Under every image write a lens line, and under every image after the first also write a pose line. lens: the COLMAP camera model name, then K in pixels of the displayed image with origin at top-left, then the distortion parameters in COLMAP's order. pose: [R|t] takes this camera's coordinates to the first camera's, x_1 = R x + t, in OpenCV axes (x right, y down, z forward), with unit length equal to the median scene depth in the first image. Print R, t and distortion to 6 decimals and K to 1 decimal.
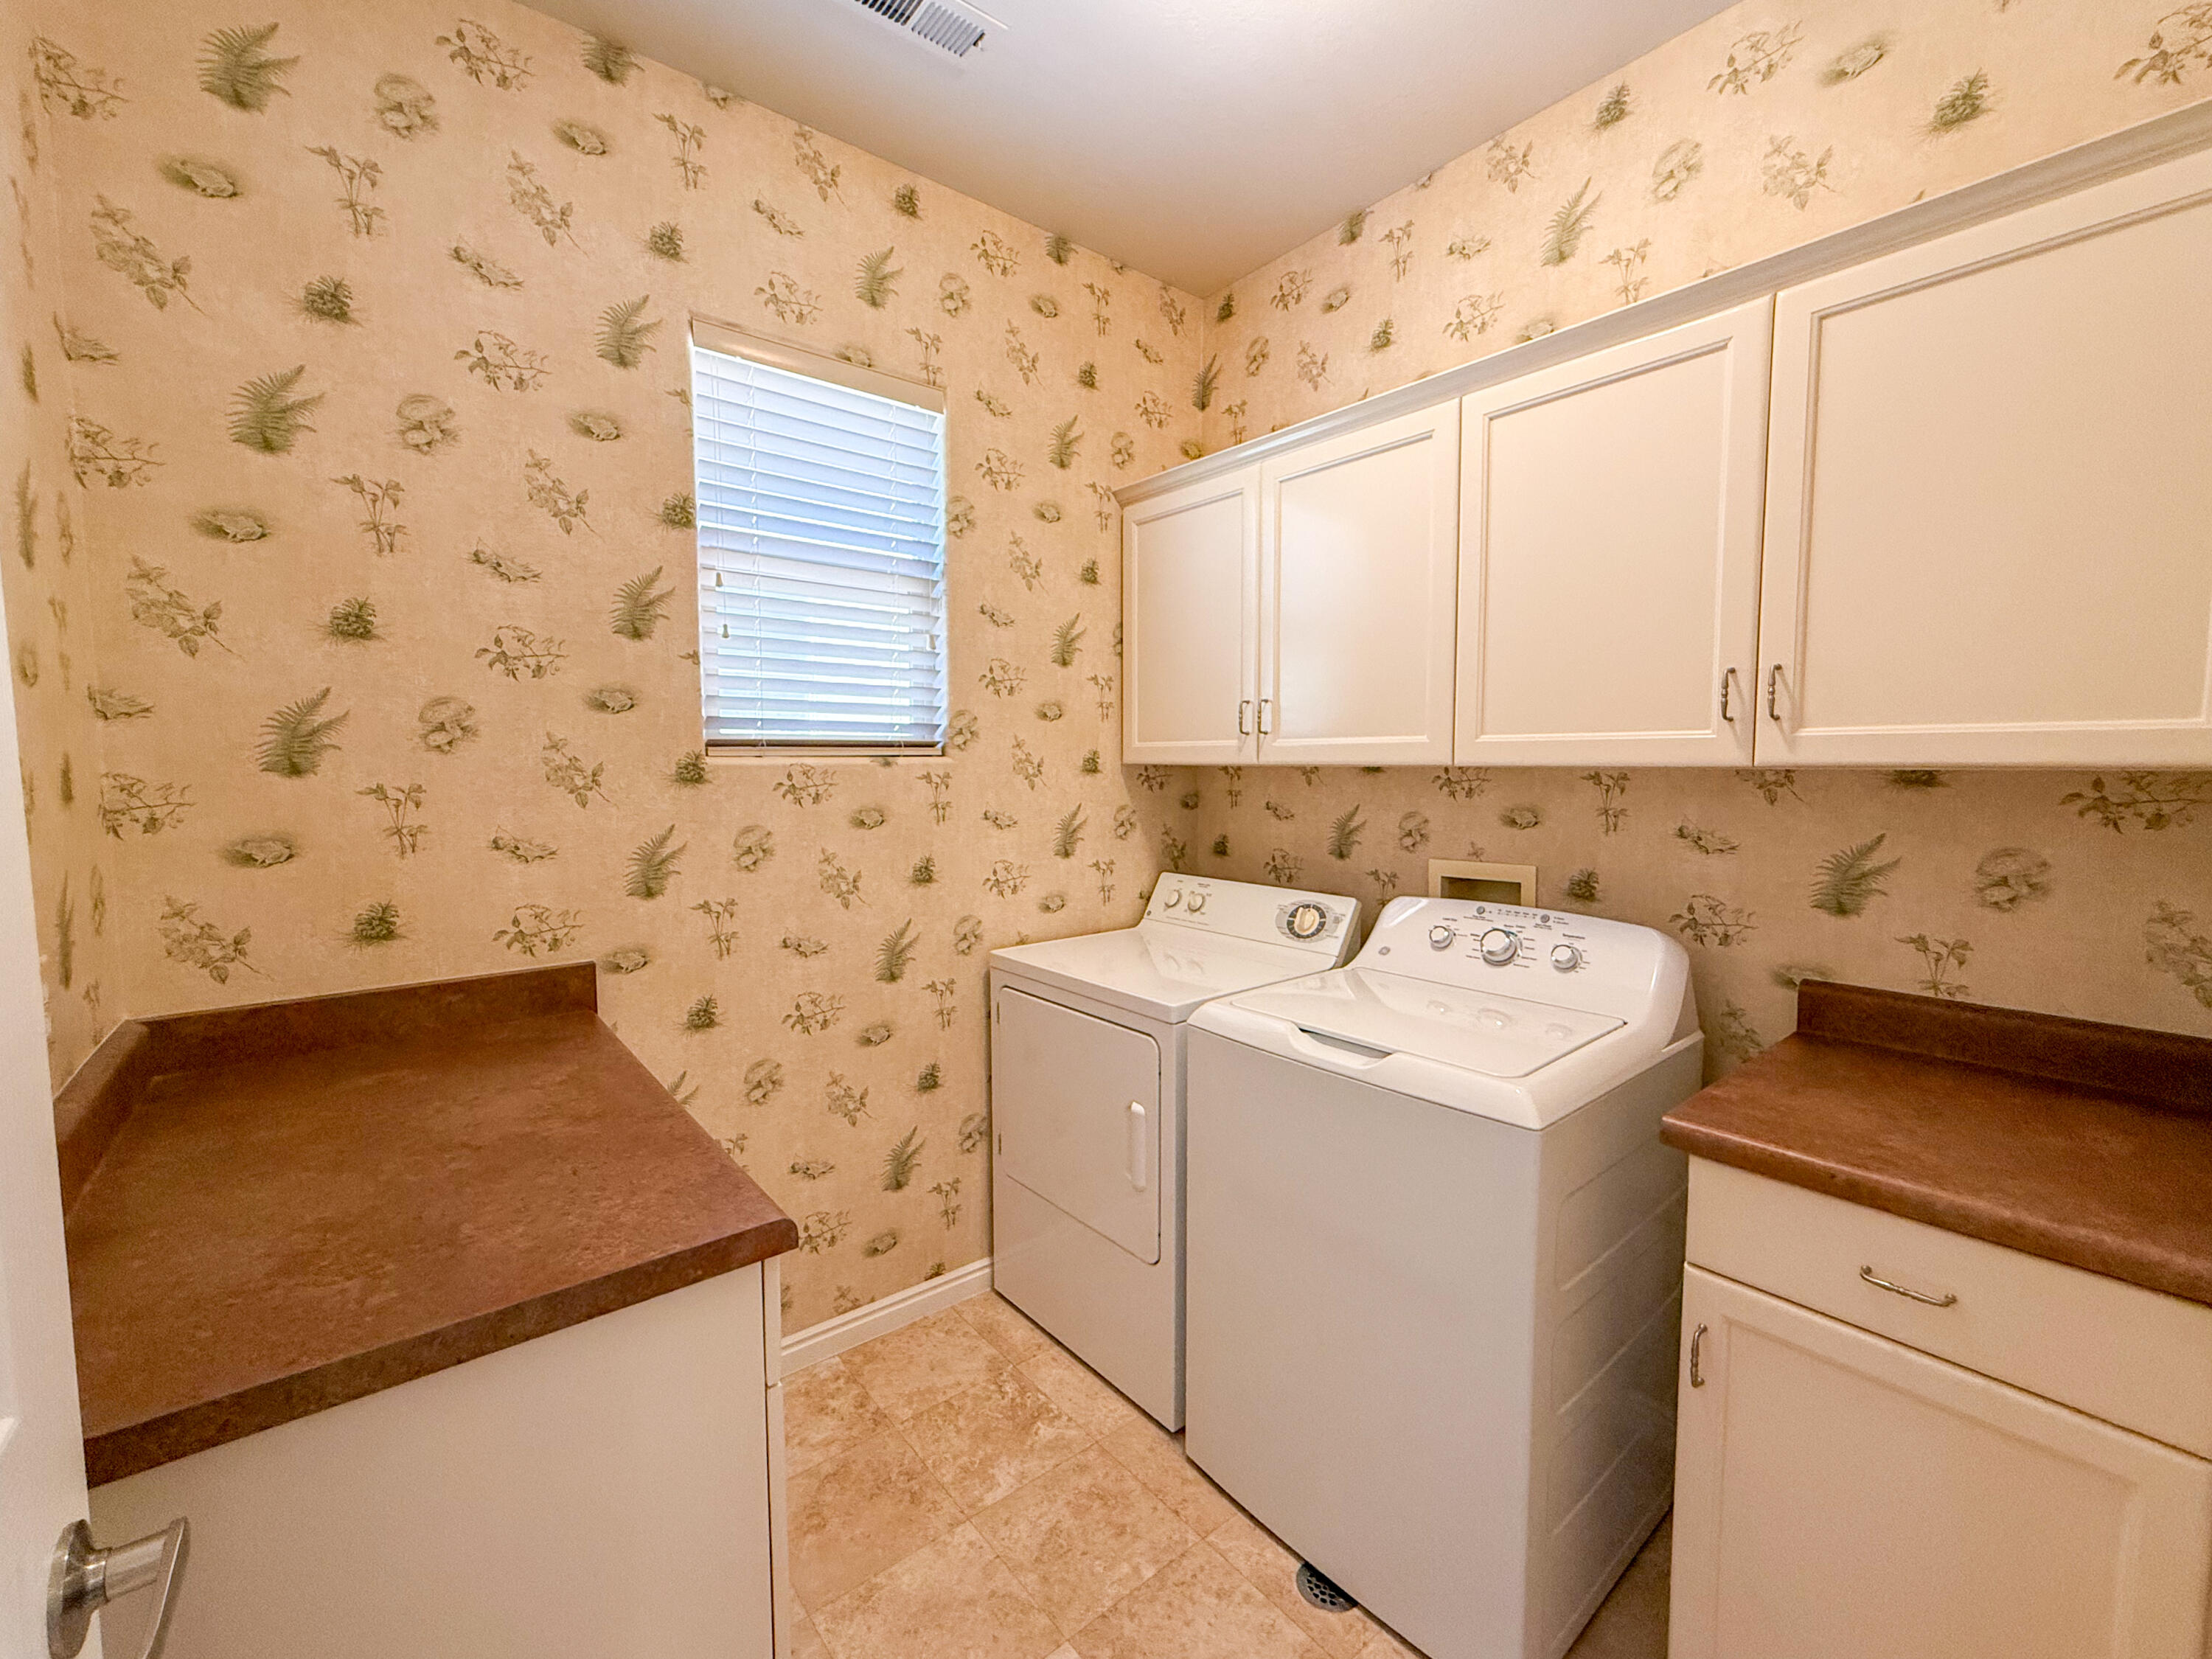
lens RADIAL K [[894.7, 0, 1119.7], [0, 894.7, 825.9], [0, 0, 1]] dist [0.000945, -0.000276]
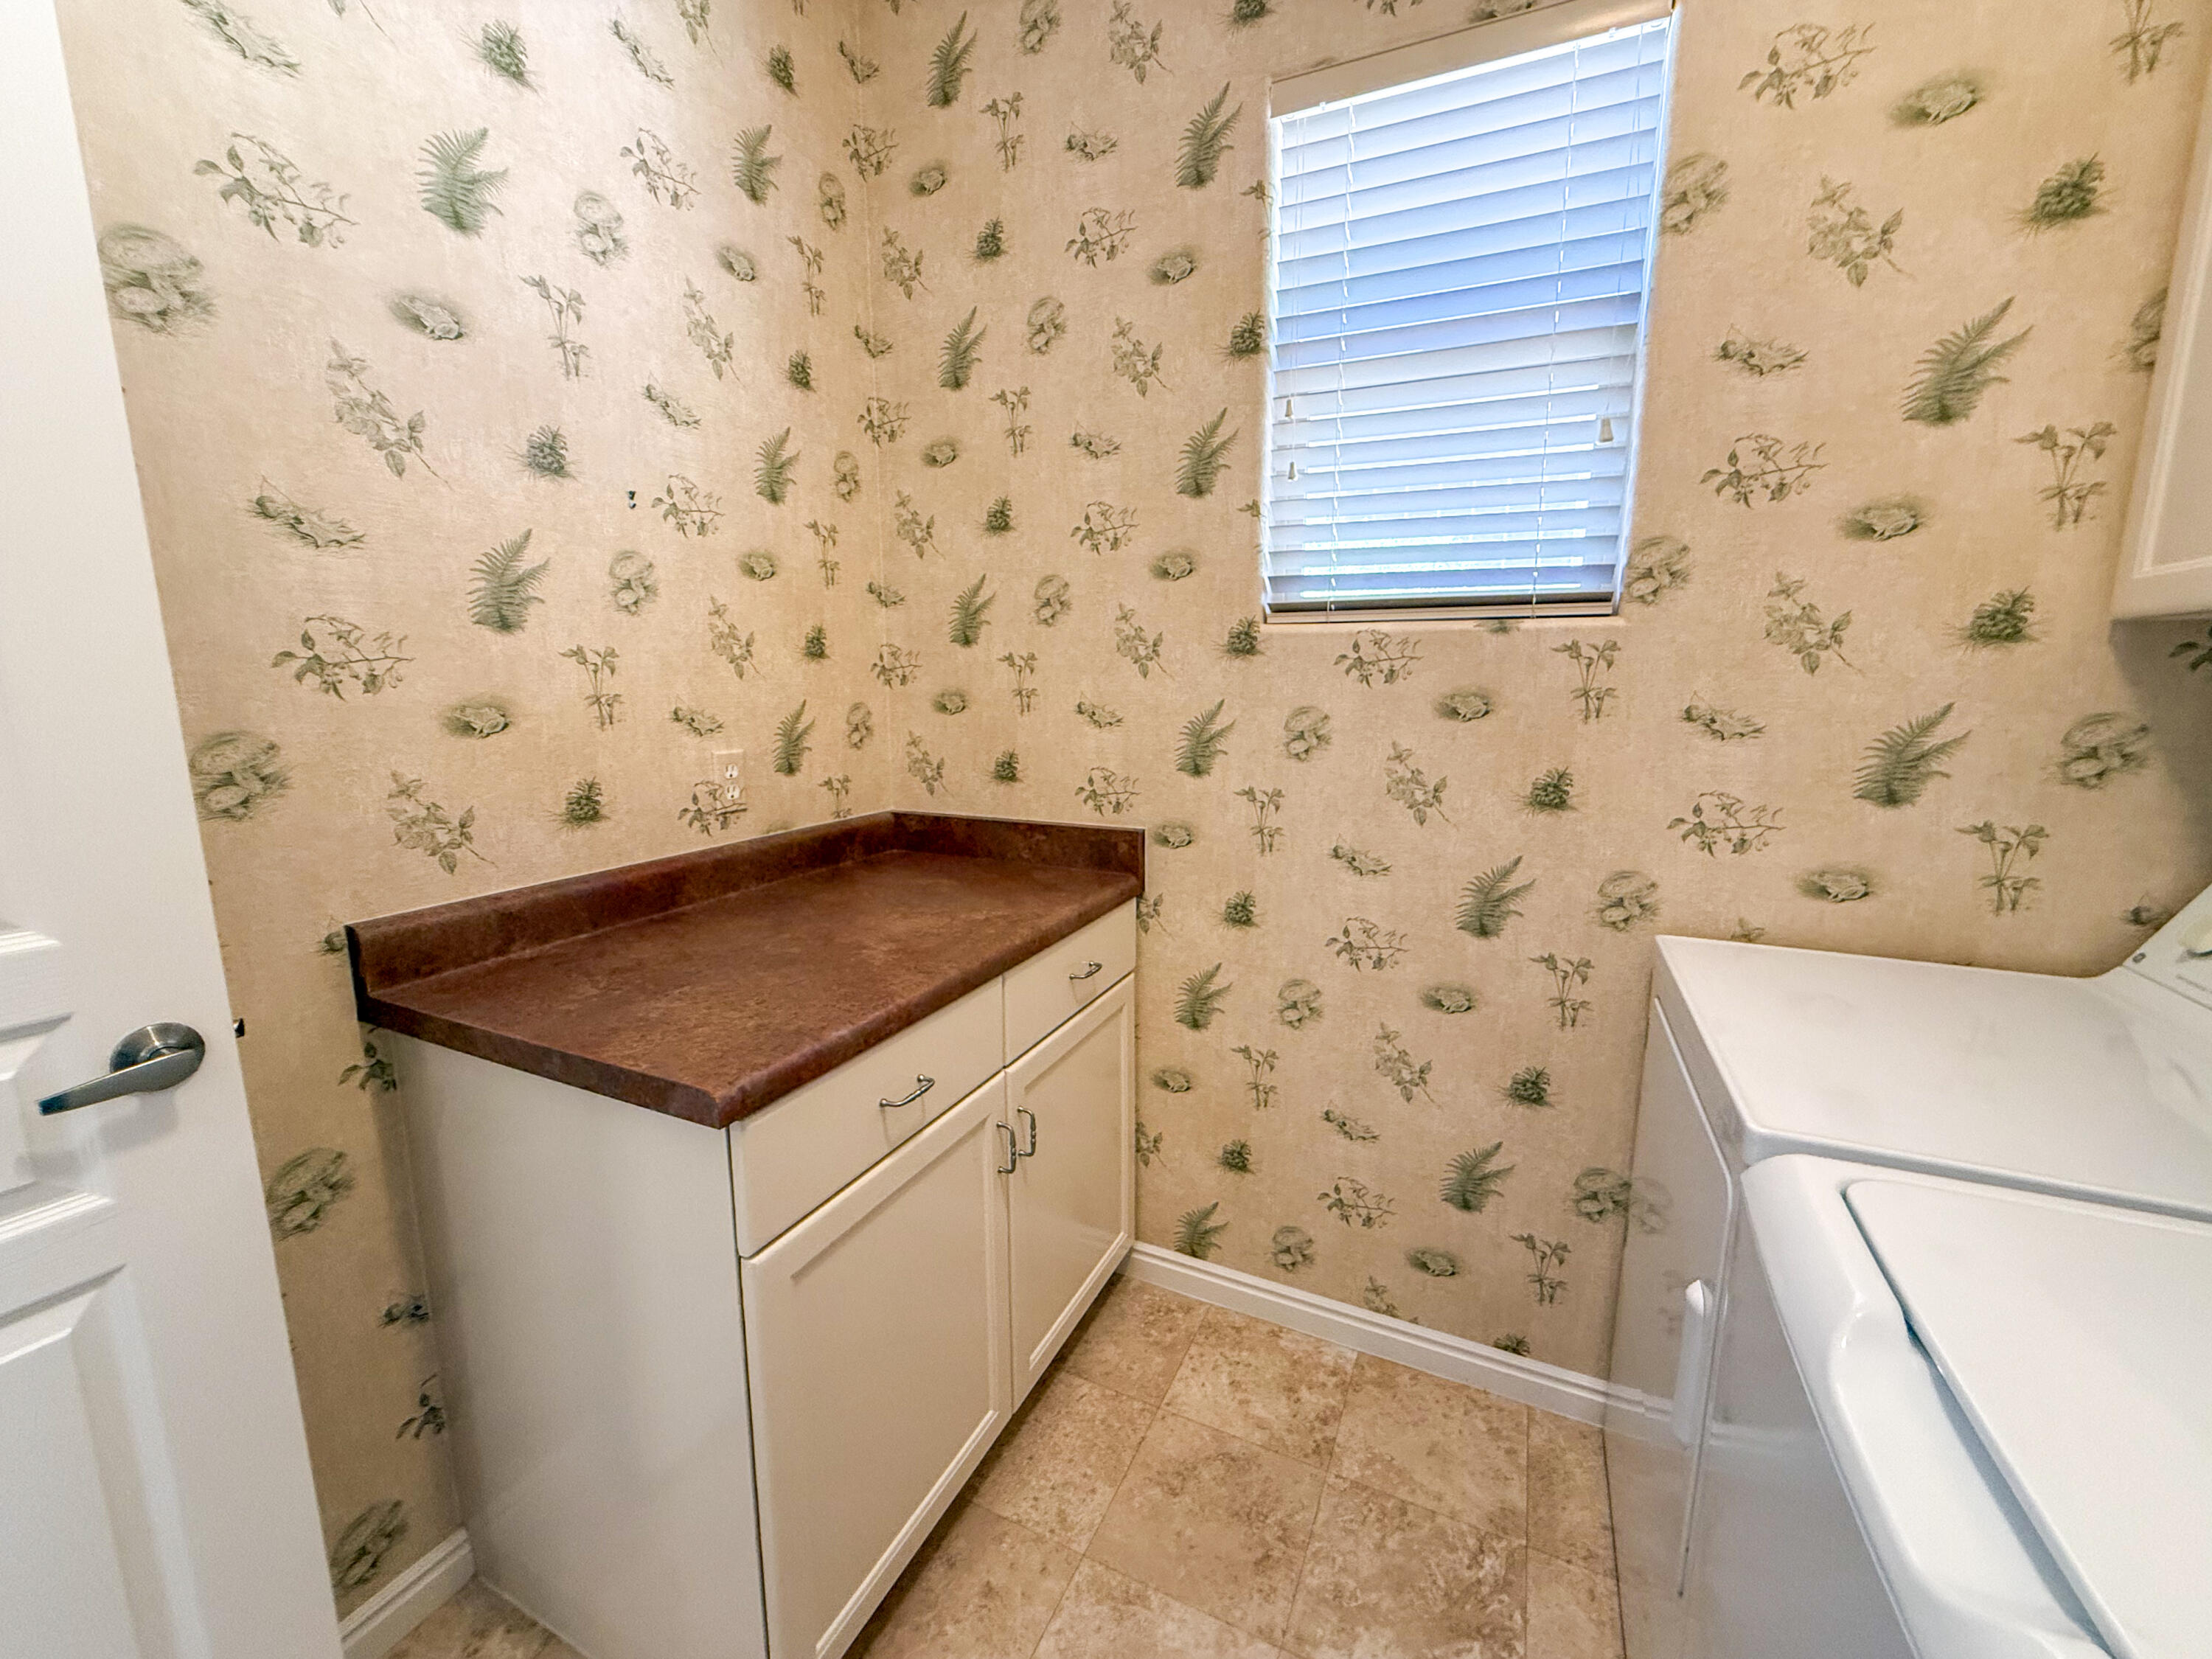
lens RADIAL K [[894.7, 0, 1111.1], [0, 894.7, 826.3], [0, 0, 1]] dist [0.000945, -0.000276]
pose [[0.430027, 0.153721, -0.889633, 0.279685], [-0.067896, 0.988114, 0.137918, 0.007696], [0.900259, 0.001094, 0.435353, 0.471809]]
